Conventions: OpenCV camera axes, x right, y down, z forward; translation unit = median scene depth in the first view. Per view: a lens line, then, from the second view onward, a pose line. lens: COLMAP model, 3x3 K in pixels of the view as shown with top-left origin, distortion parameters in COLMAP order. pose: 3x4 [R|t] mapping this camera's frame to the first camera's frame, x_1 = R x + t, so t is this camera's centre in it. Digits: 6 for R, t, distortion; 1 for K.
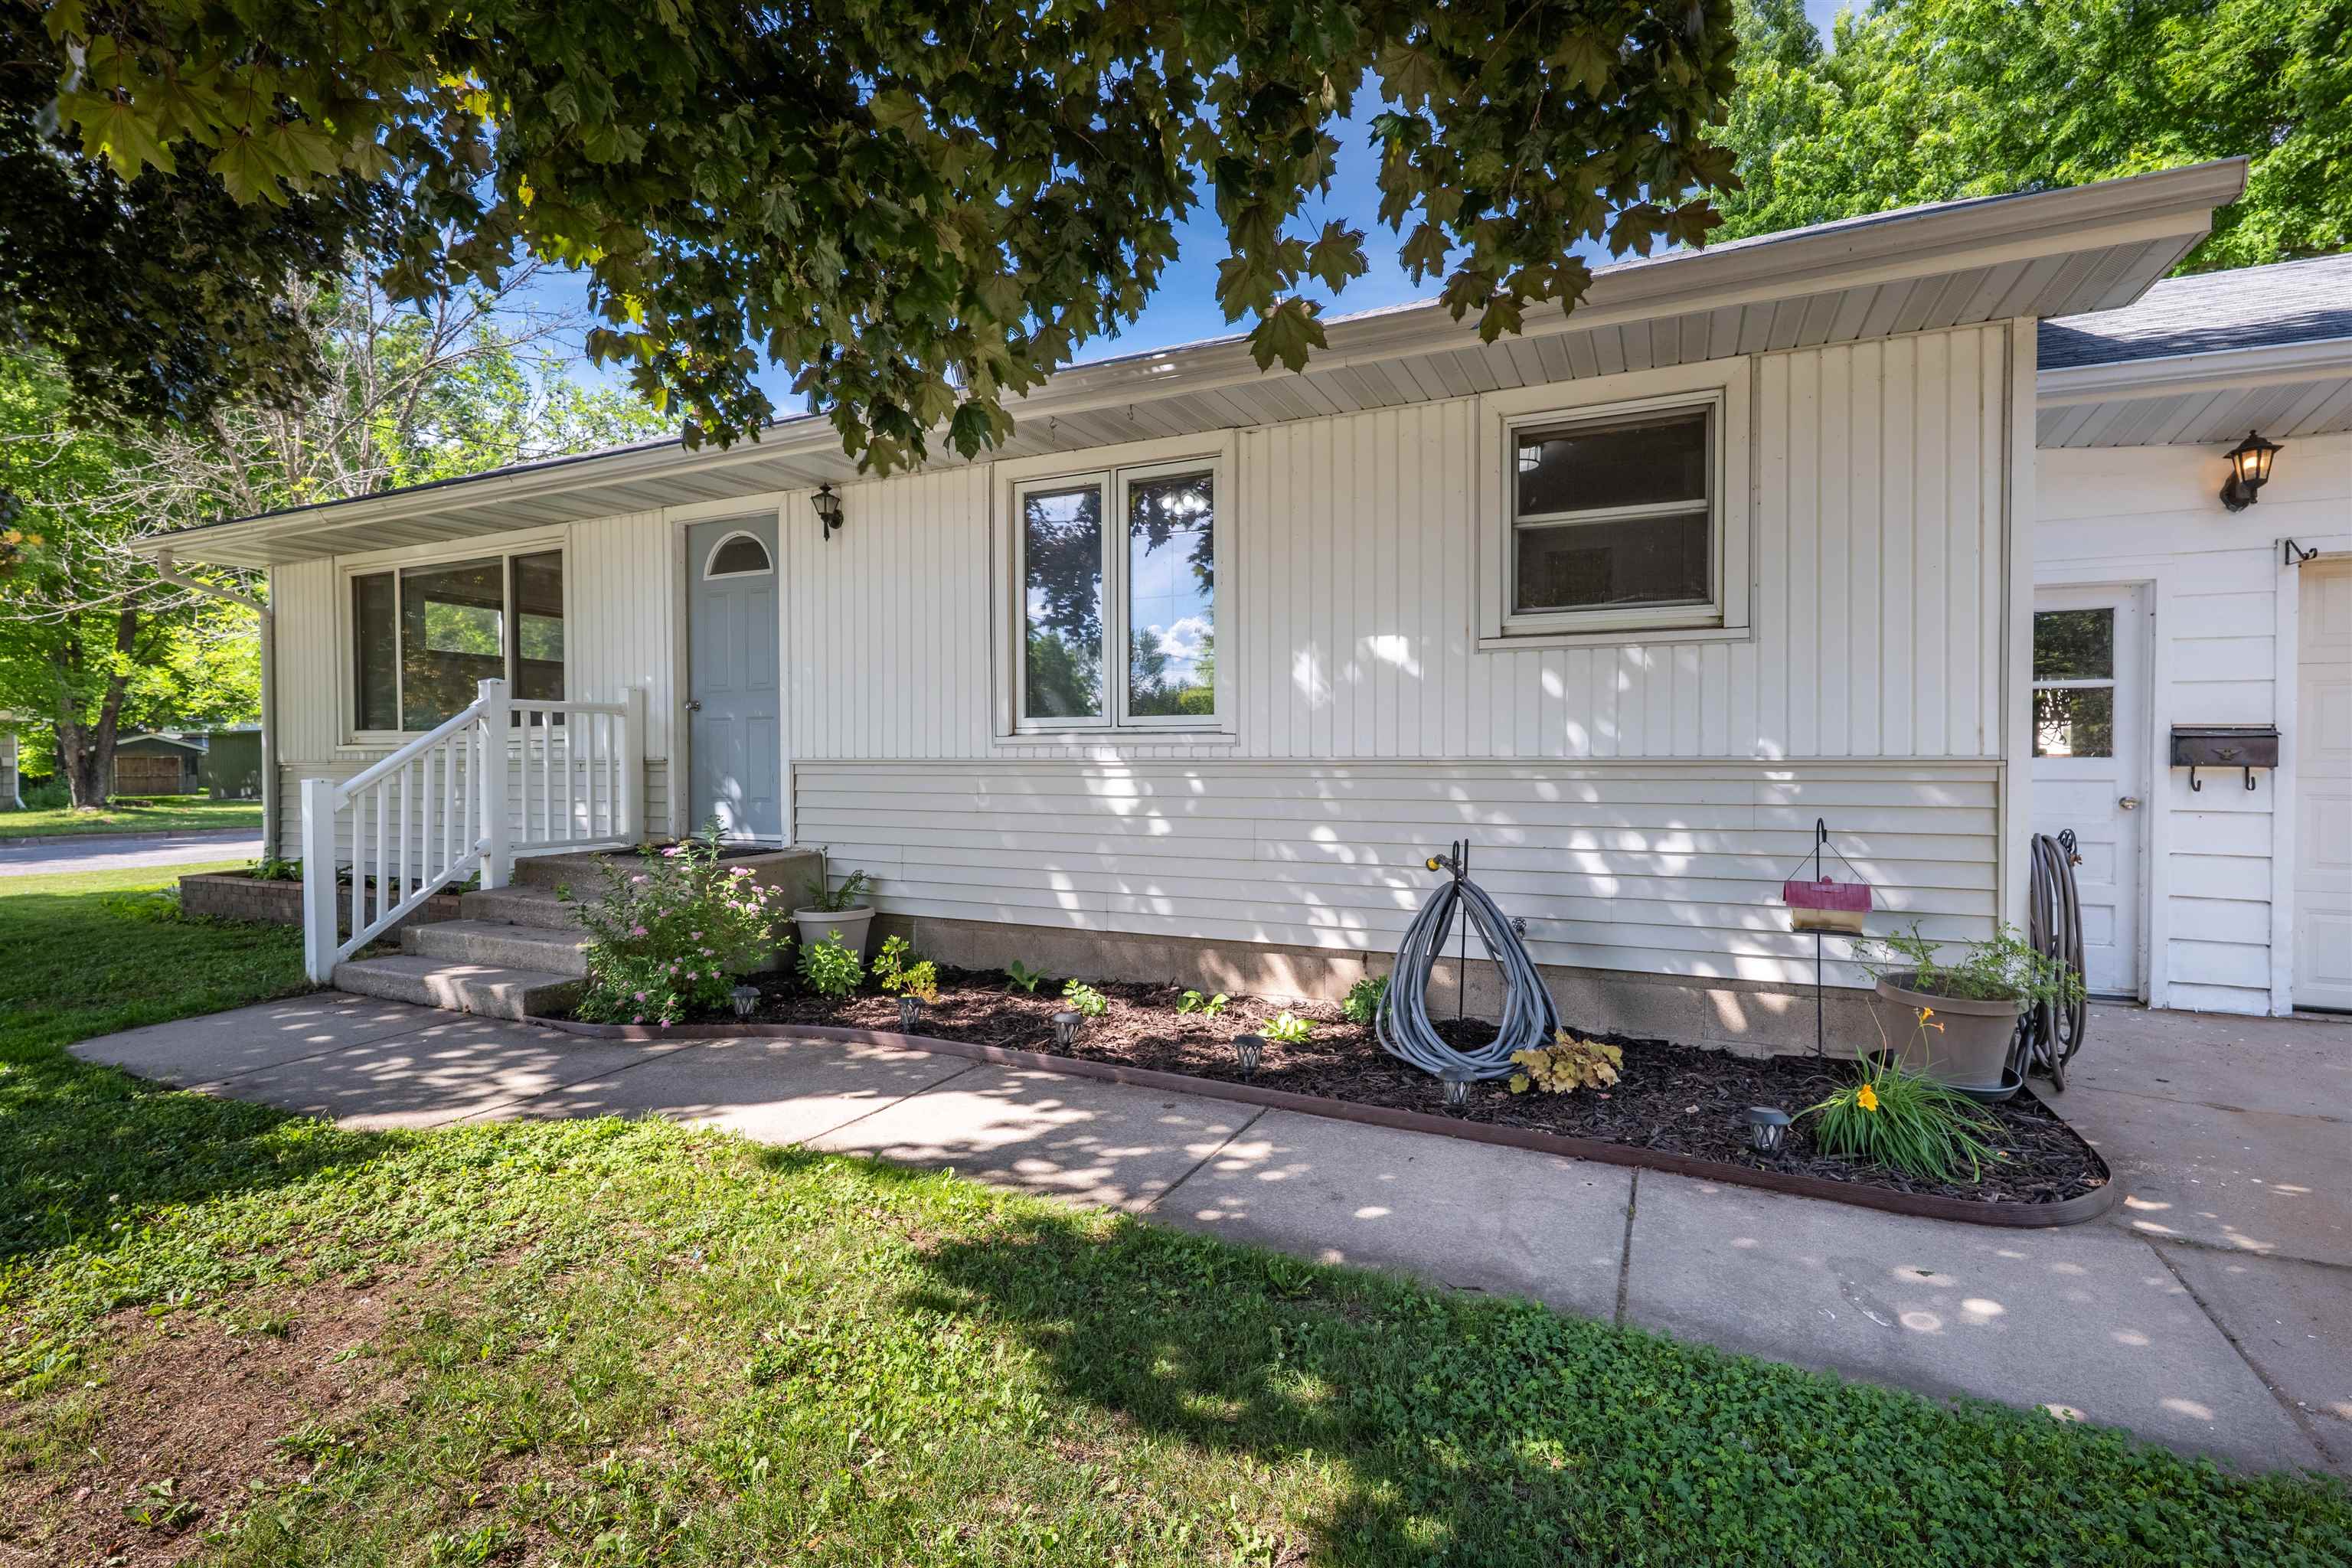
lens RADIAL K [[1087.2, 0, 1176.4], [0, 1087.2, 781.8], [0, 0, 1]] dist [0.003780, 0.001103]
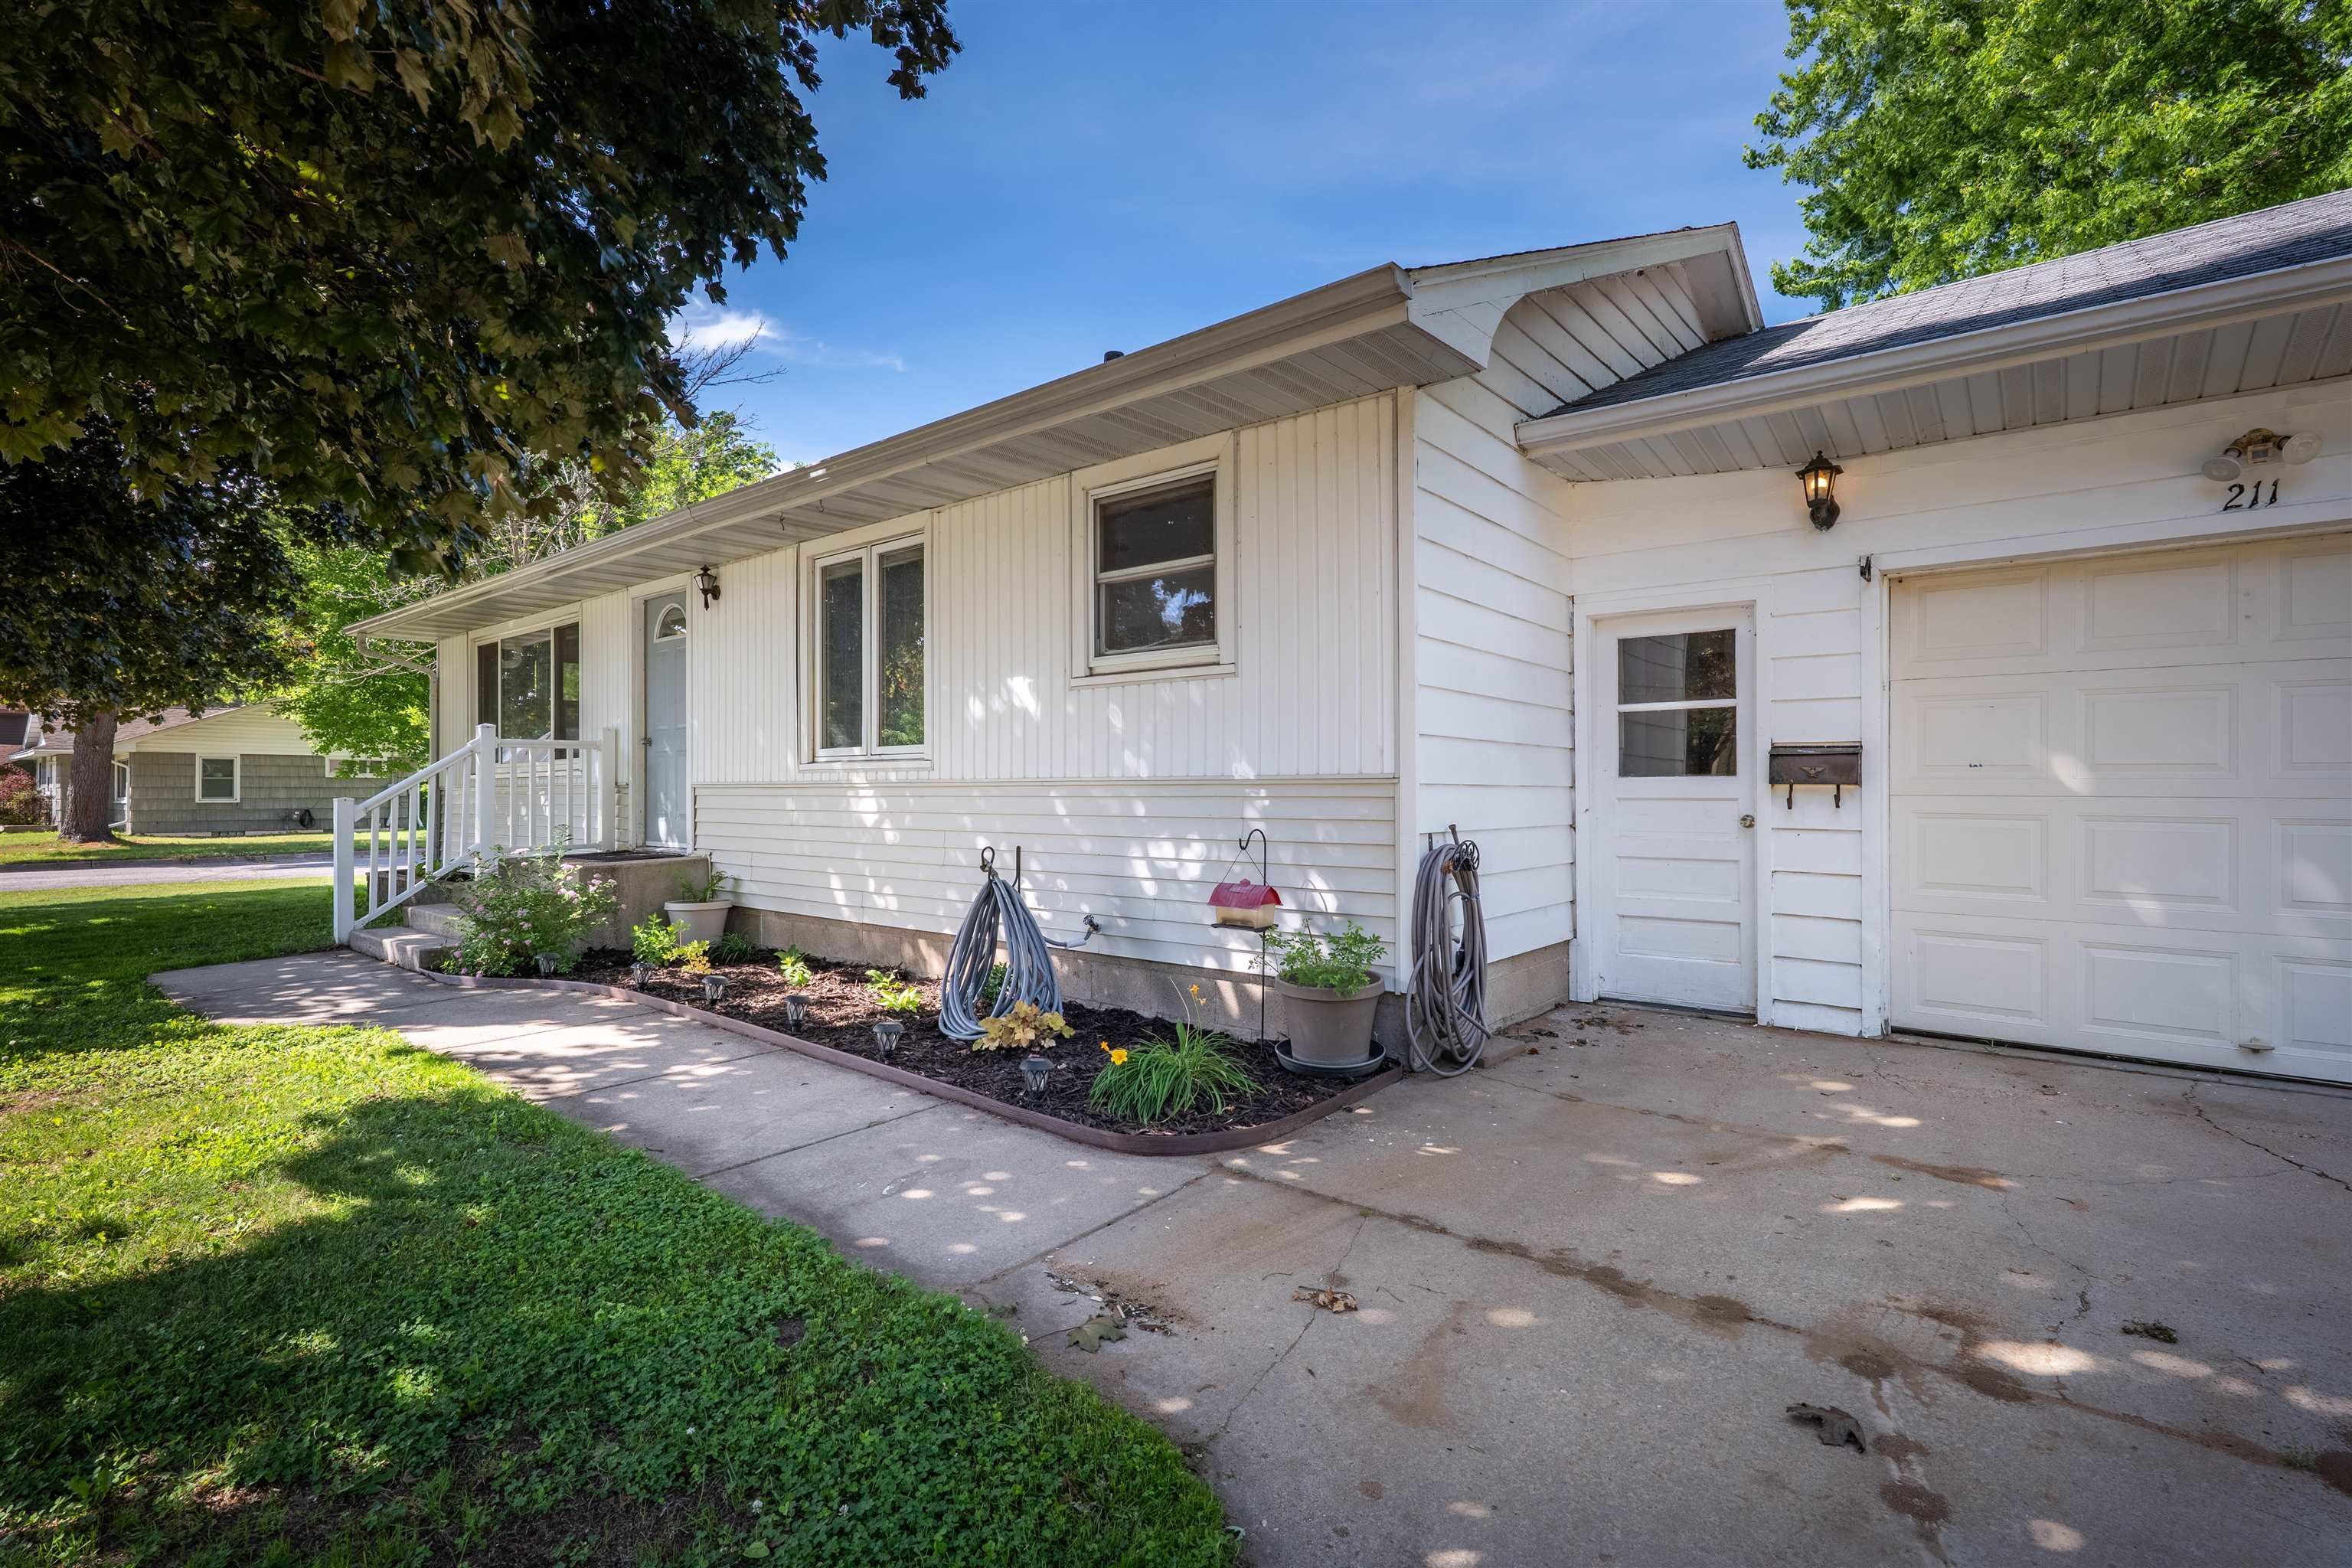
lens RADIAL K [[1087.2, 0, 1162.5], [0, 1087.2, 783.7], [0, 0, 1]] dist [0.003780, 0.001103]
pose [[0.969279, -0.003514, -0.245939, 0.631645], [-0.002265, 0.999728, -0.023209, 0.009998], [0.245954, 0.023053, 0.969007, -0.112723]]
